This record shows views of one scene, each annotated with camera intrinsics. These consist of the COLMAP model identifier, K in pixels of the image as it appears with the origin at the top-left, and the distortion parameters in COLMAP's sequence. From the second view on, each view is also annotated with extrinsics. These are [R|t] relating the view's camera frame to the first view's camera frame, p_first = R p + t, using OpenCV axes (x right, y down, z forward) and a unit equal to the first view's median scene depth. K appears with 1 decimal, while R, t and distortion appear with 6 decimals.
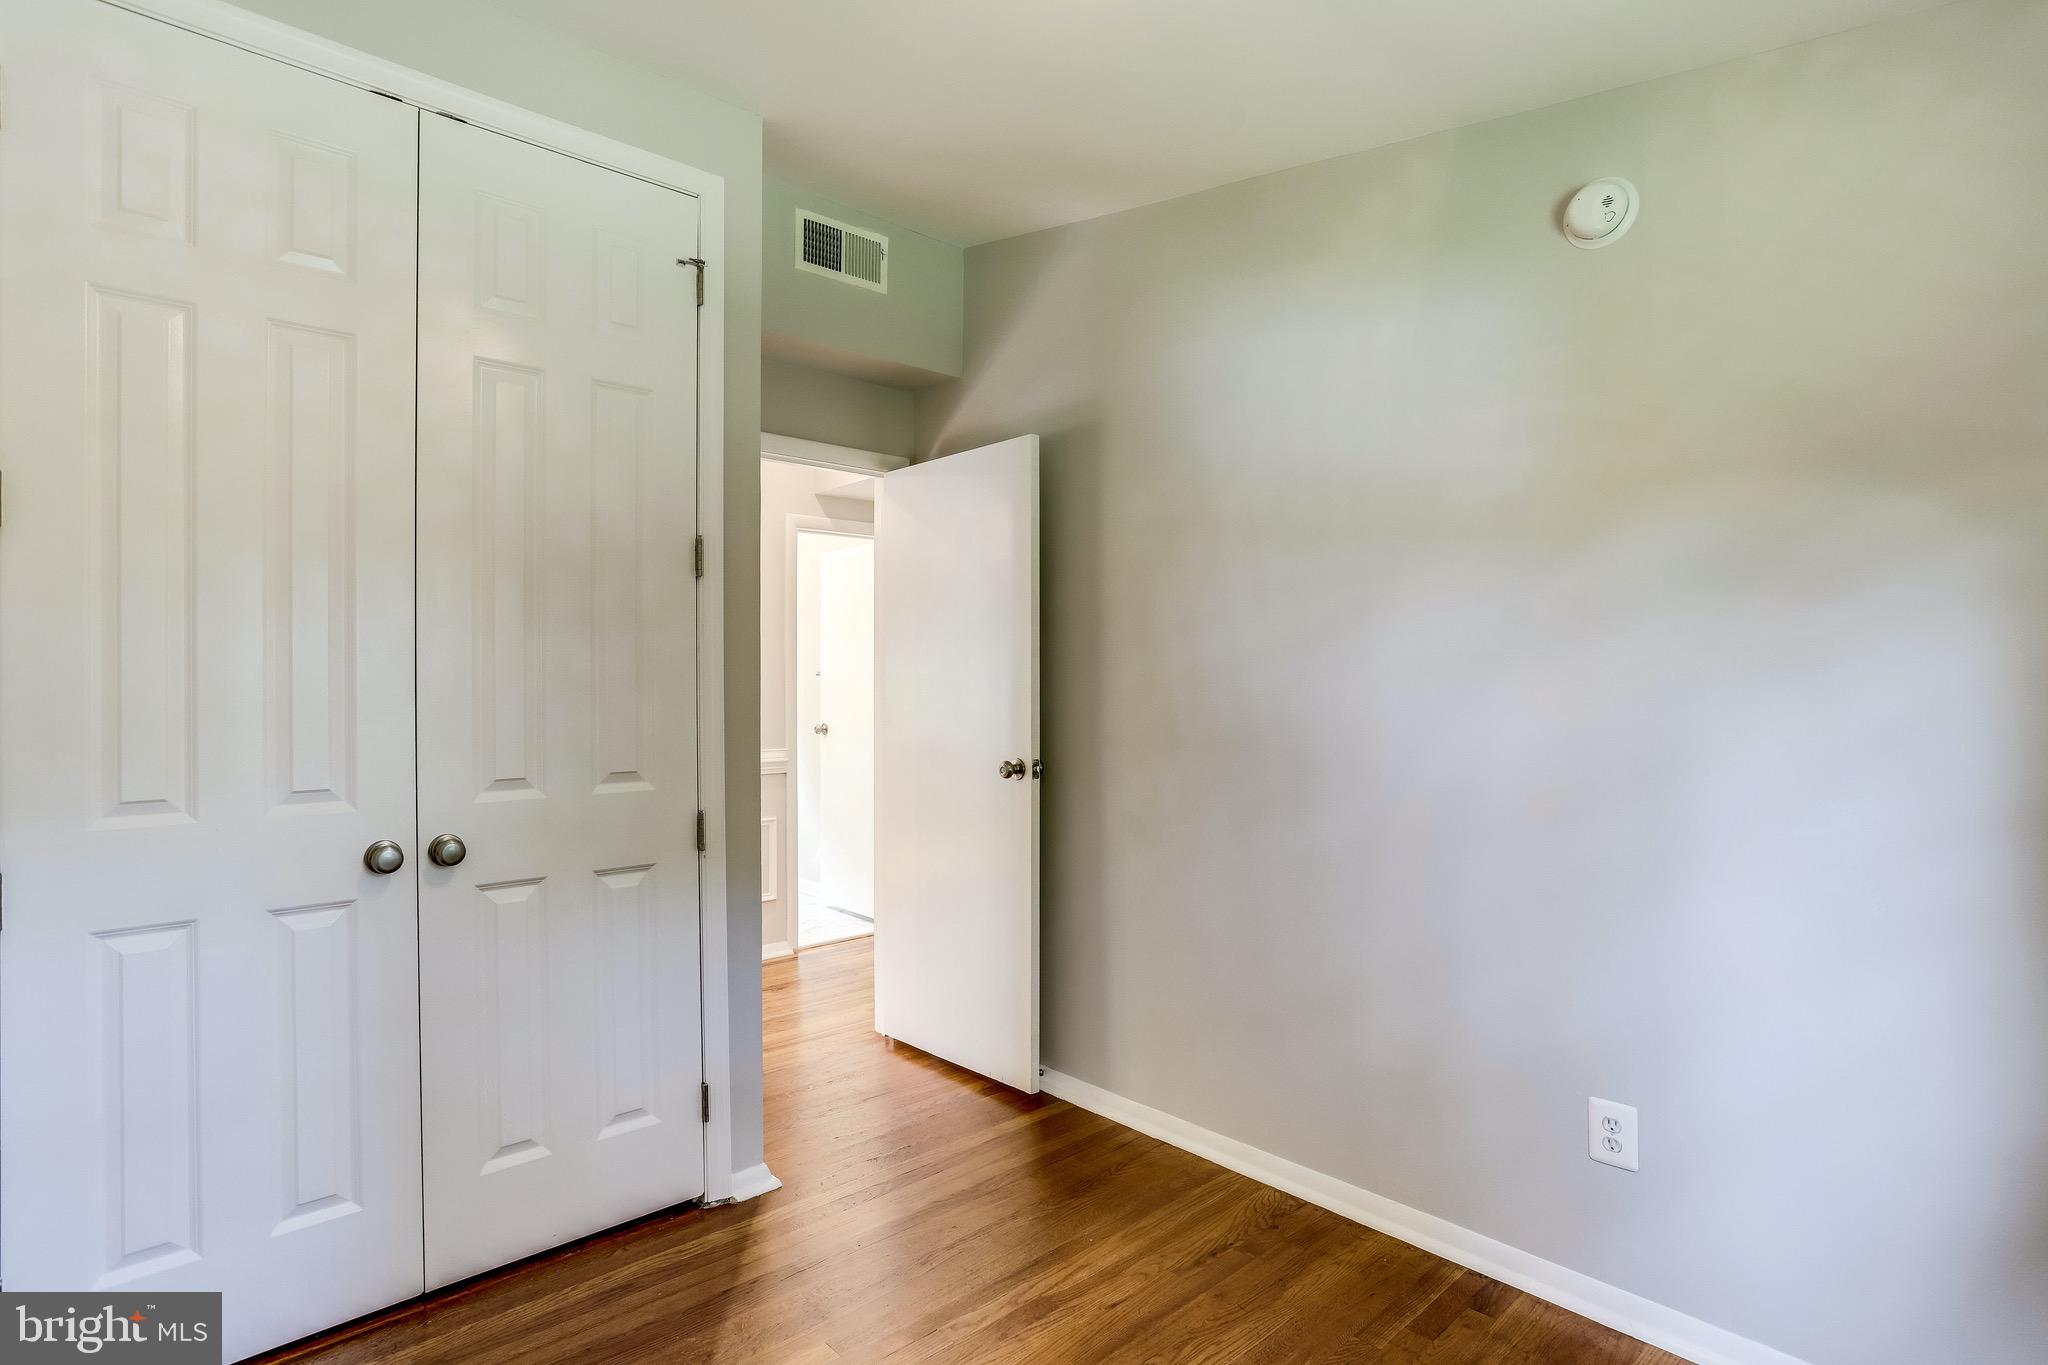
lens RADIAL K [[991.2, 0, 1021.7], [0, 991.2, 690.6], [0, 0, 1]] dist [-0.000173, 0.001549]
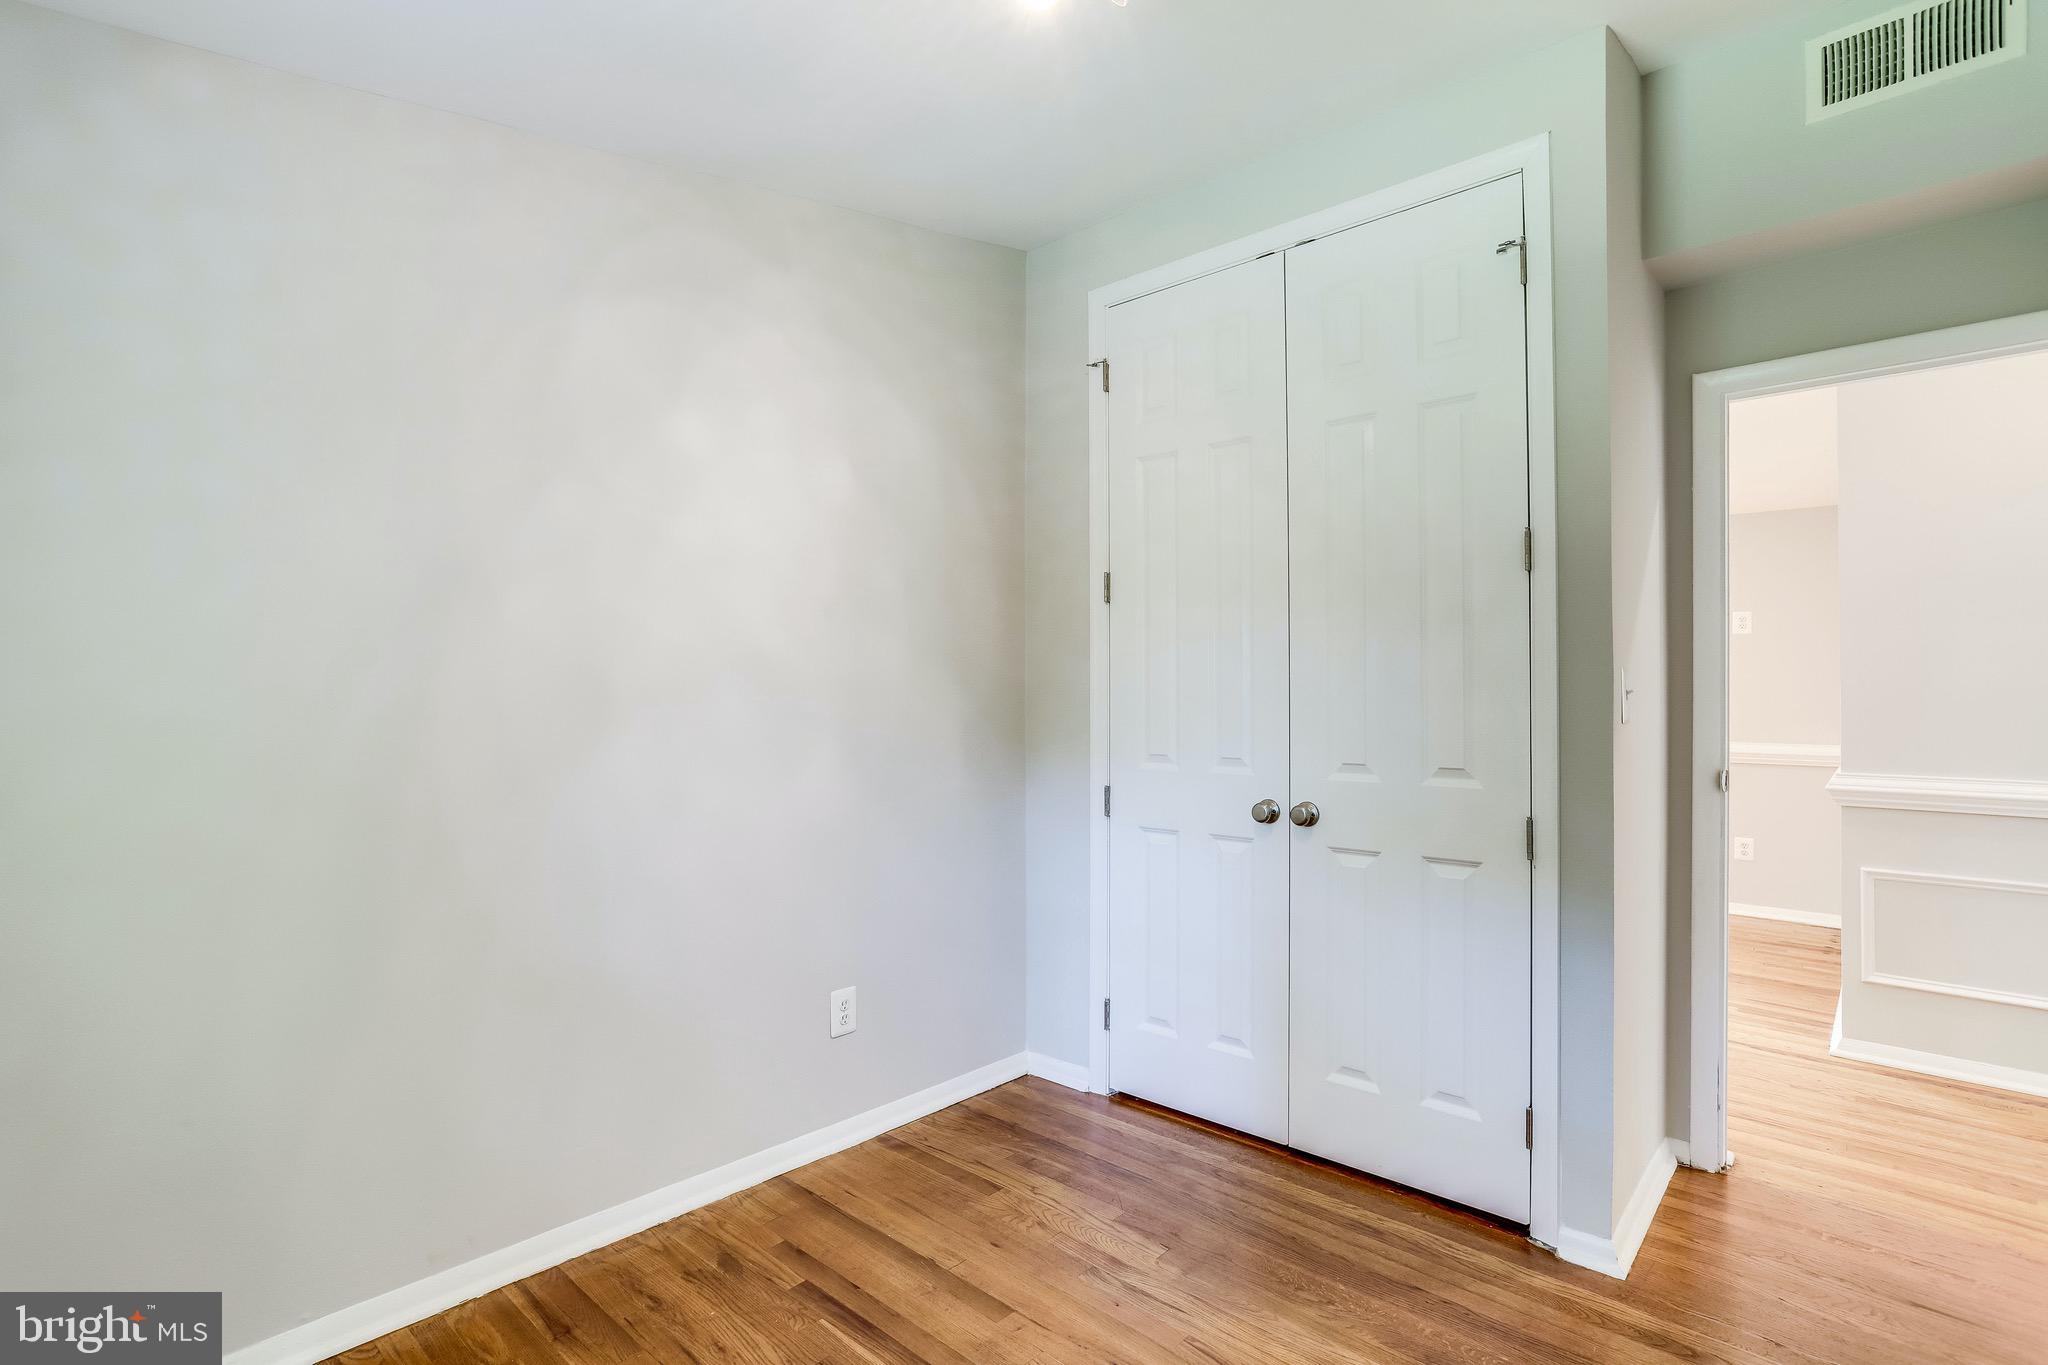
lens RADIAL K [[991.2, 0, 1022.1], [0, 991.2, 679.9], [0, 0, 1]] dist [-0.000173, 0.001549]
pose [[0.127104, -0.000860, -0.991889, 0.626910], [0.002960, 0.999996, -0.000488, -0.012547], [0.991885, -0.002873, 0.127106, 0.457076]]
